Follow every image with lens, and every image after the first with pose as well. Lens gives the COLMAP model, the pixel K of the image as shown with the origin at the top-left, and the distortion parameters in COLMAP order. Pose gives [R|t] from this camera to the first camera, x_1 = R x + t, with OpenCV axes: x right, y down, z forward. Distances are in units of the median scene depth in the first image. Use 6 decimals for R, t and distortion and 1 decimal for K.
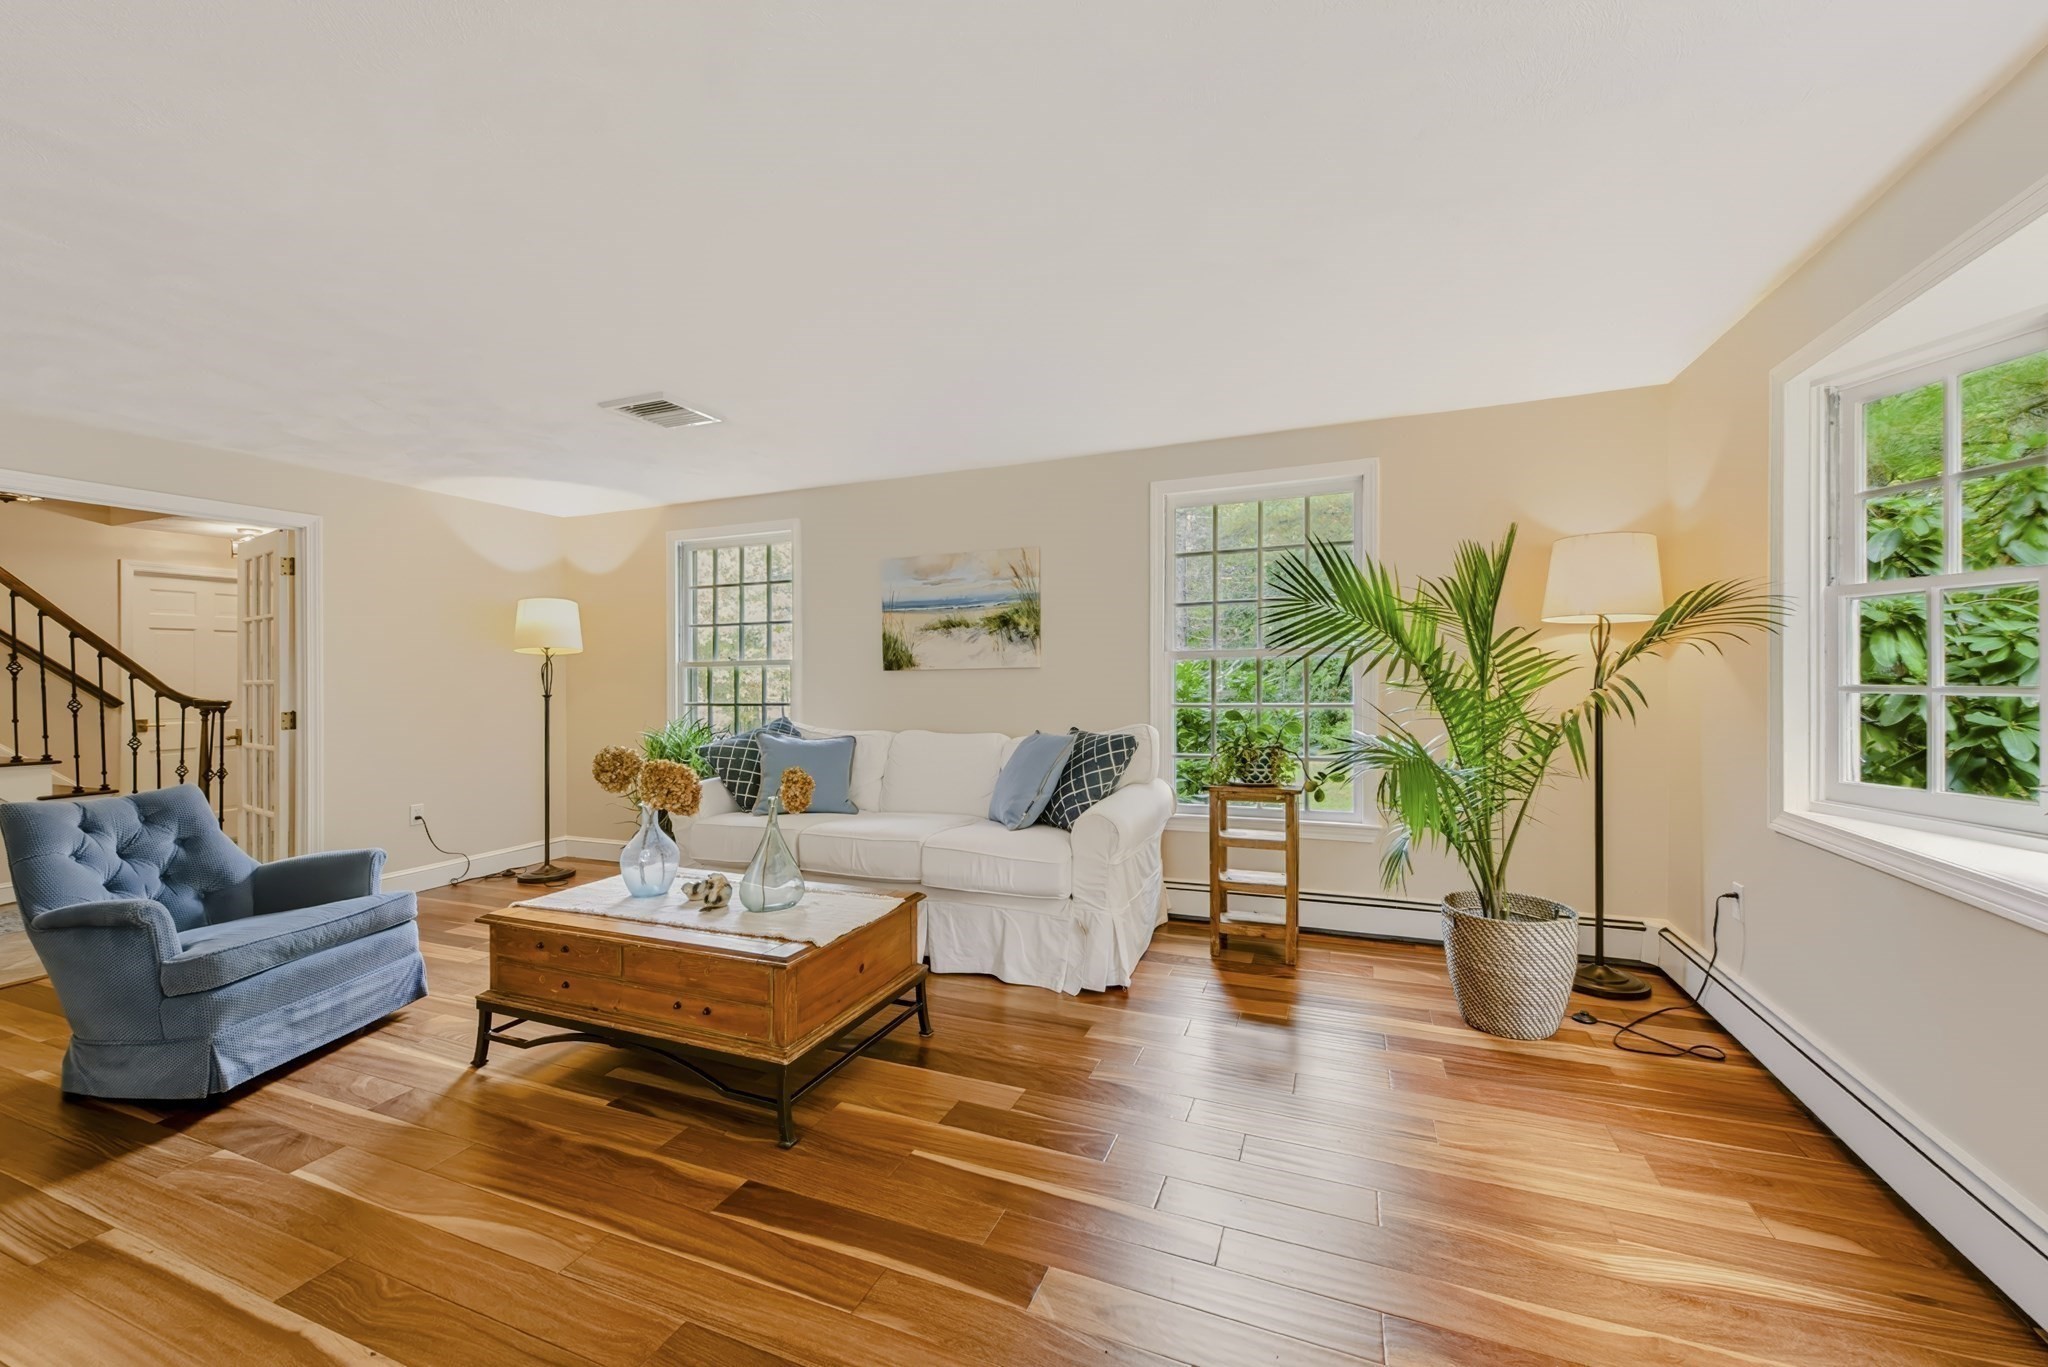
lens RADIAL K [[808.7, 0, 1020.5], [0, 808.7, 689.2], [0, 0, 1]] dist [-0.001400, -0.000616]
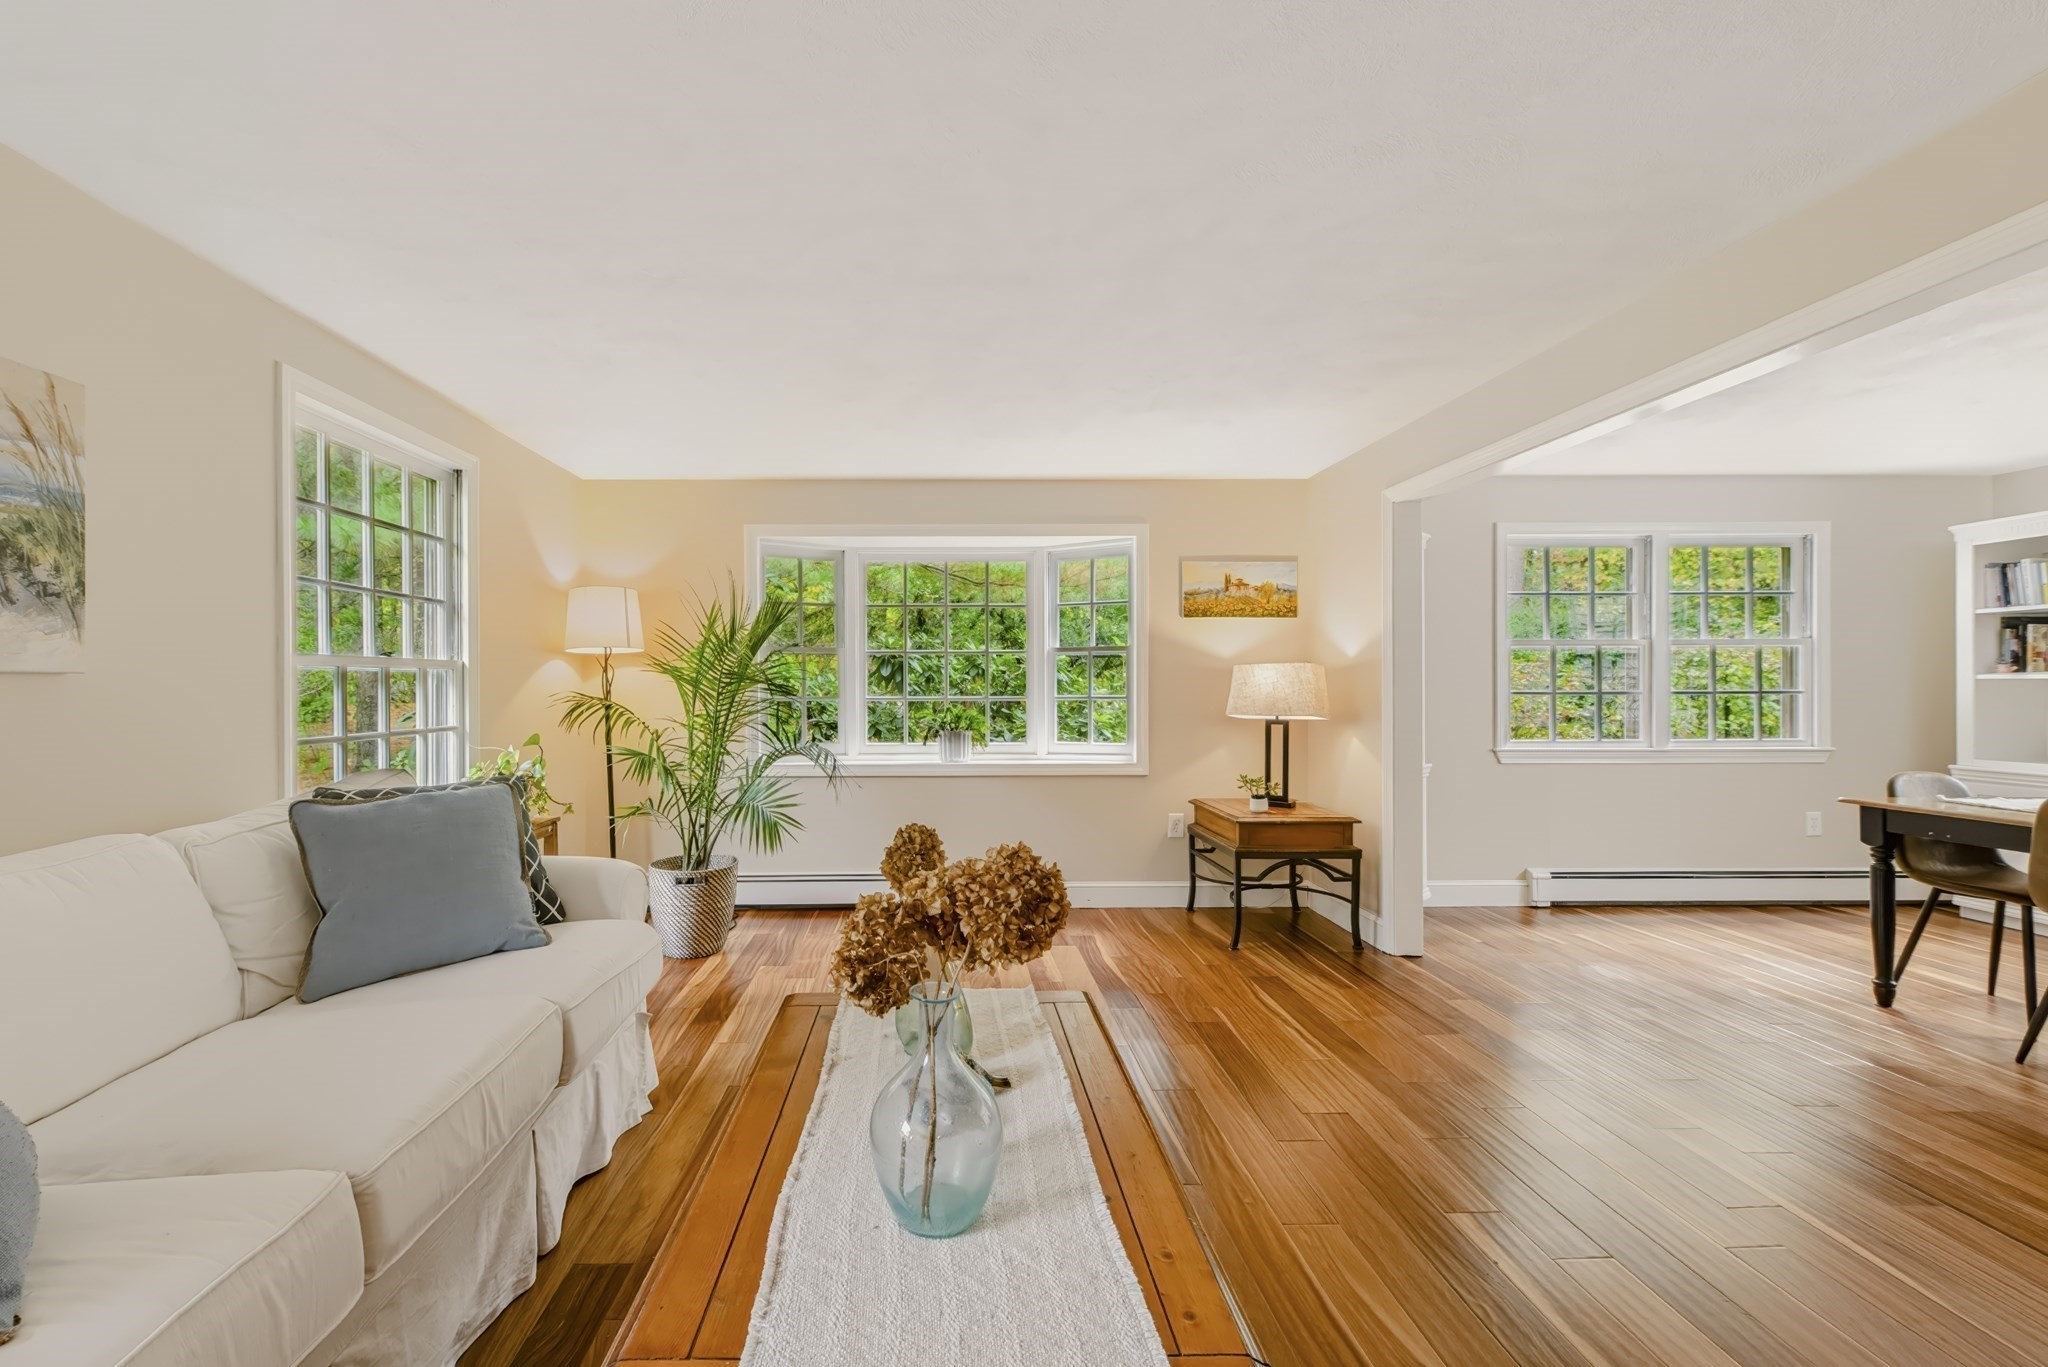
lens RADIAL K [[808.7, 0, 1020.5], [0, 808.7, 689.2], [0, 0, 1]] dist [-0.001400, -0.000616]
pose [[-0.465232, 0.004825, 0.885176, -0.569578], [0.017475, 0.999840, 0.003734, -0.011820], [-0.885016, 0.017206, -0.465242, 0.763904]]
